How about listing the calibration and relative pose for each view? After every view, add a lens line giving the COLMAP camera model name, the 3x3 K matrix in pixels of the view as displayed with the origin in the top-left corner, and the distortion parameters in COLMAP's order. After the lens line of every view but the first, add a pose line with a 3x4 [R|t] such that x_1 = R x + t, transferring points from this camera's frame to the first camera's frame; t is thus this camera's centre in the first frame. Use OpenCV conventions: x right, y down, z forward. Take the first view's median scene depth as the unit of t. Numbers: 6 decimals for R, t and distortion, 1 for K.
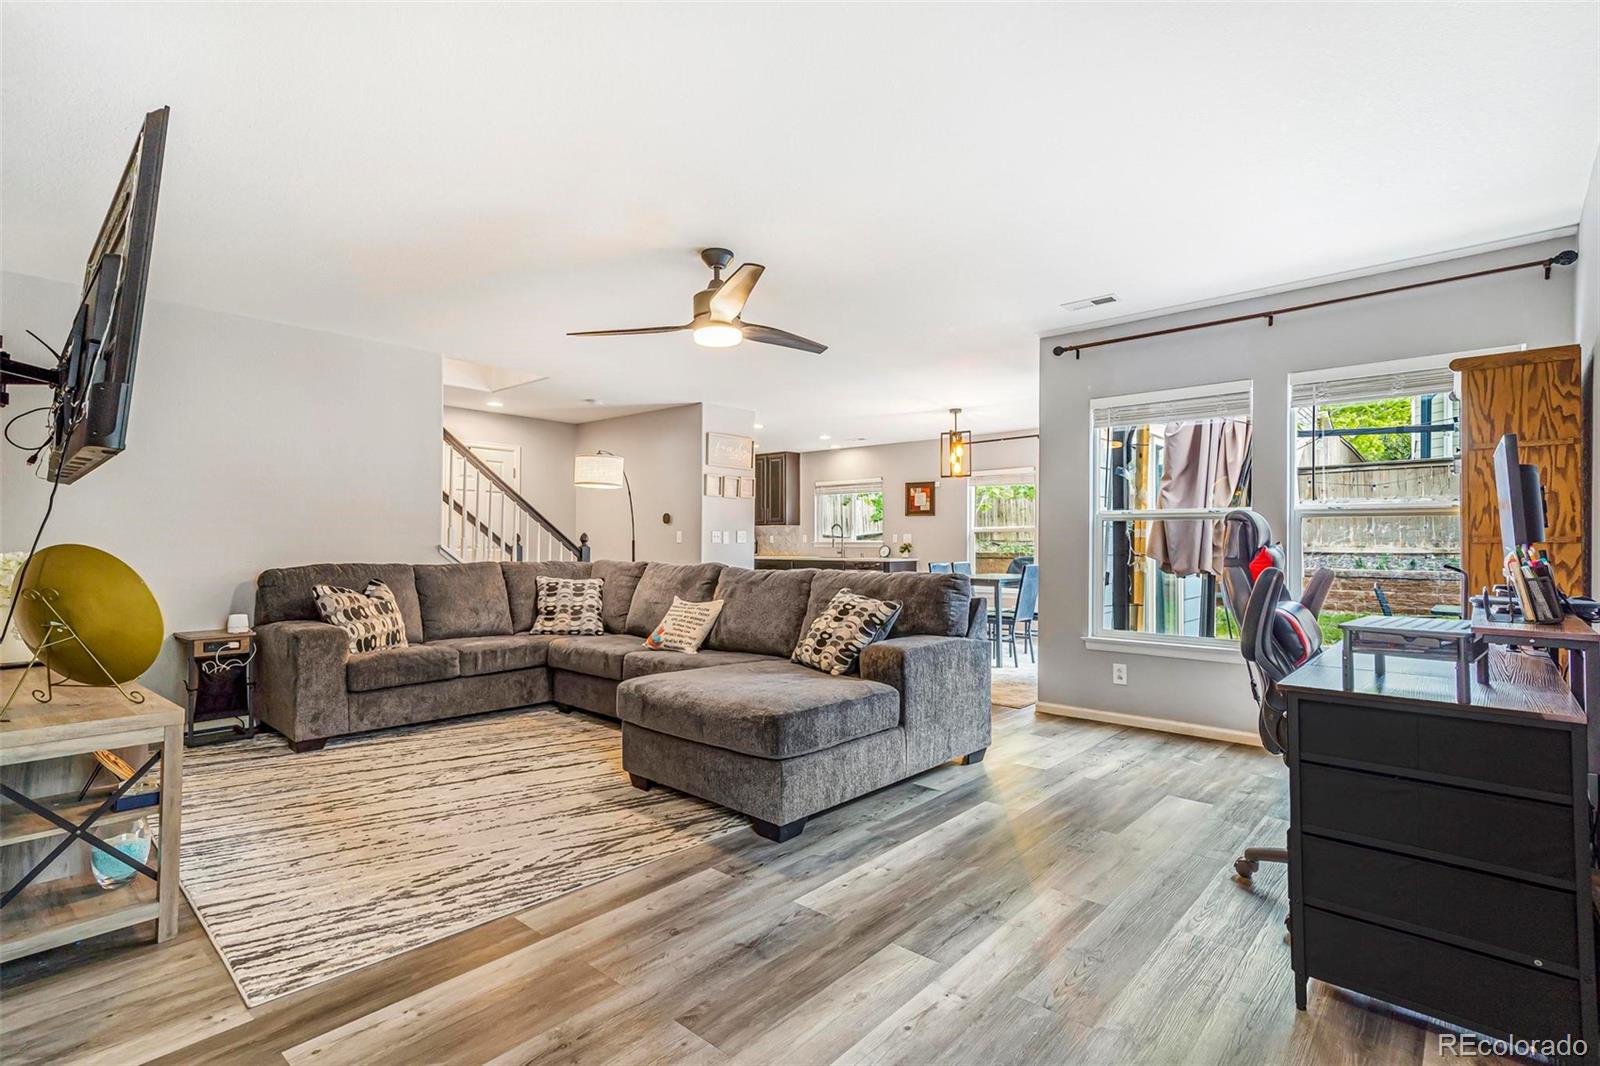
lens RADIAL K [[761.5, 0, 800.0], [0, 761.5, 533.0], [0, 0, 1]] dist [0.000023, -0.000051]
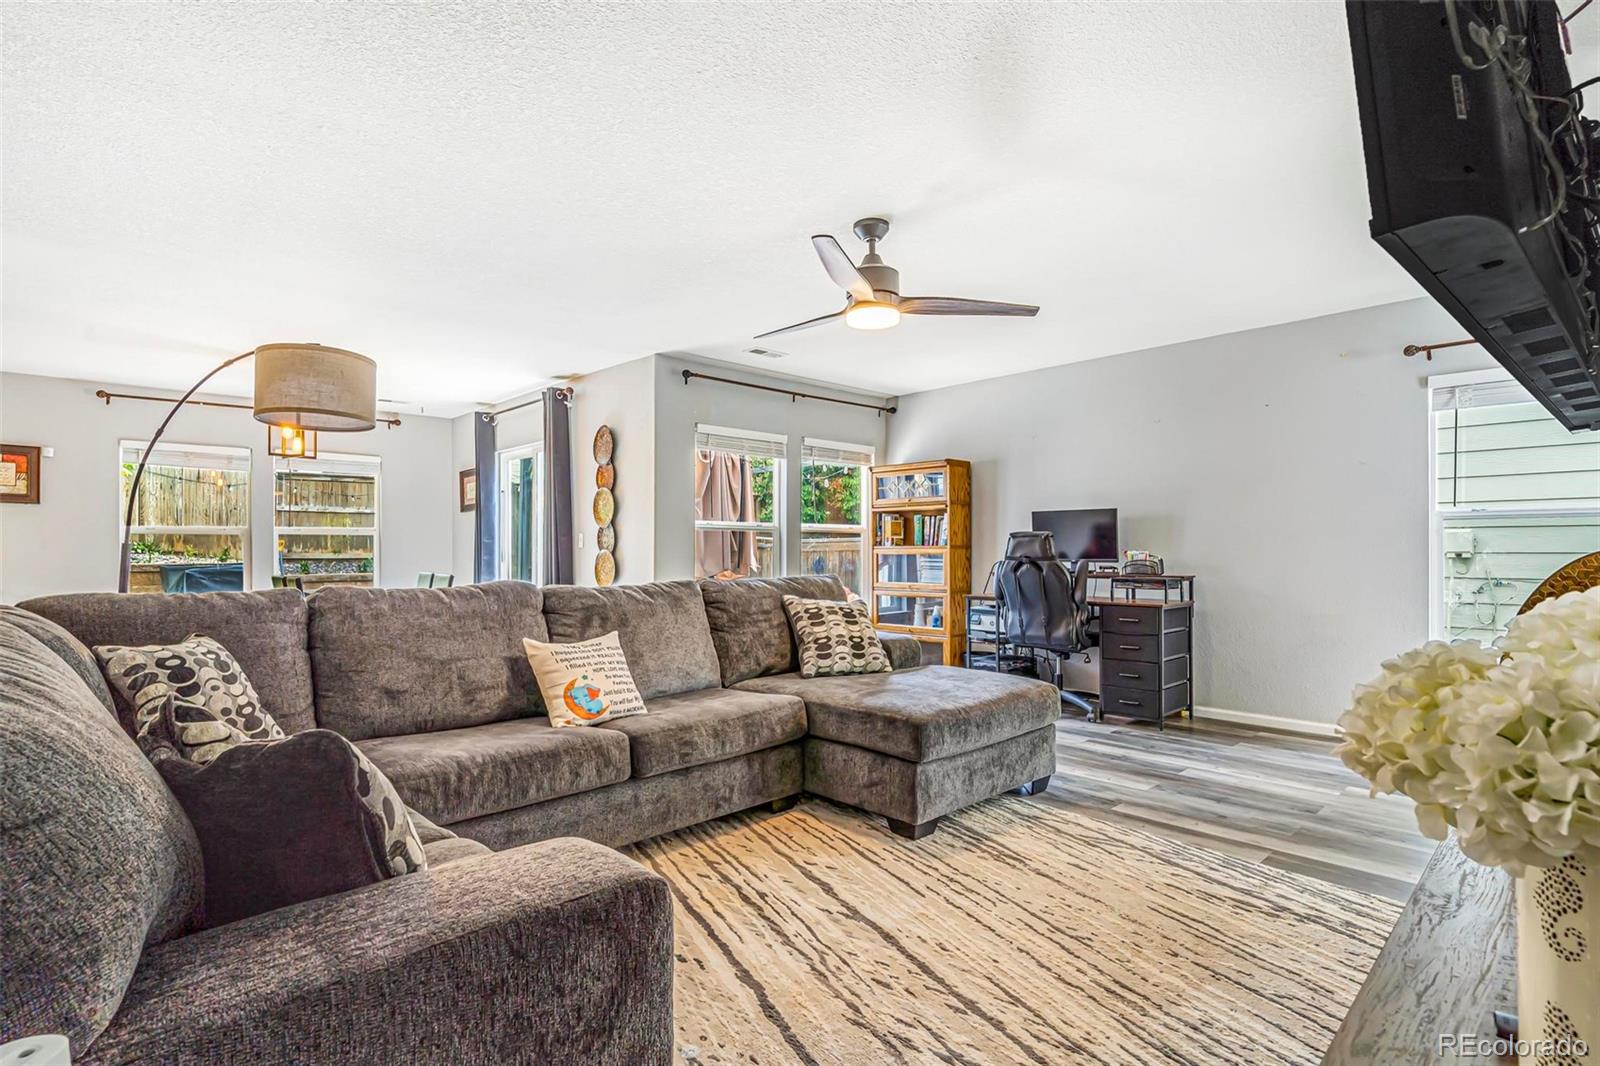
lens RADIAL K [[792.1, 0, 775.3], [0, 792.1, 538.8], [0, 0, 1]] dist [0.001023, 0.000105]
pose [[0.101912, 0.006584, 0.994772, -1.177736], [-0.010555, 0.999929, -0.005537, 0.005025], [-0.994737, -0.009935, 0.101974, 1.131900]]
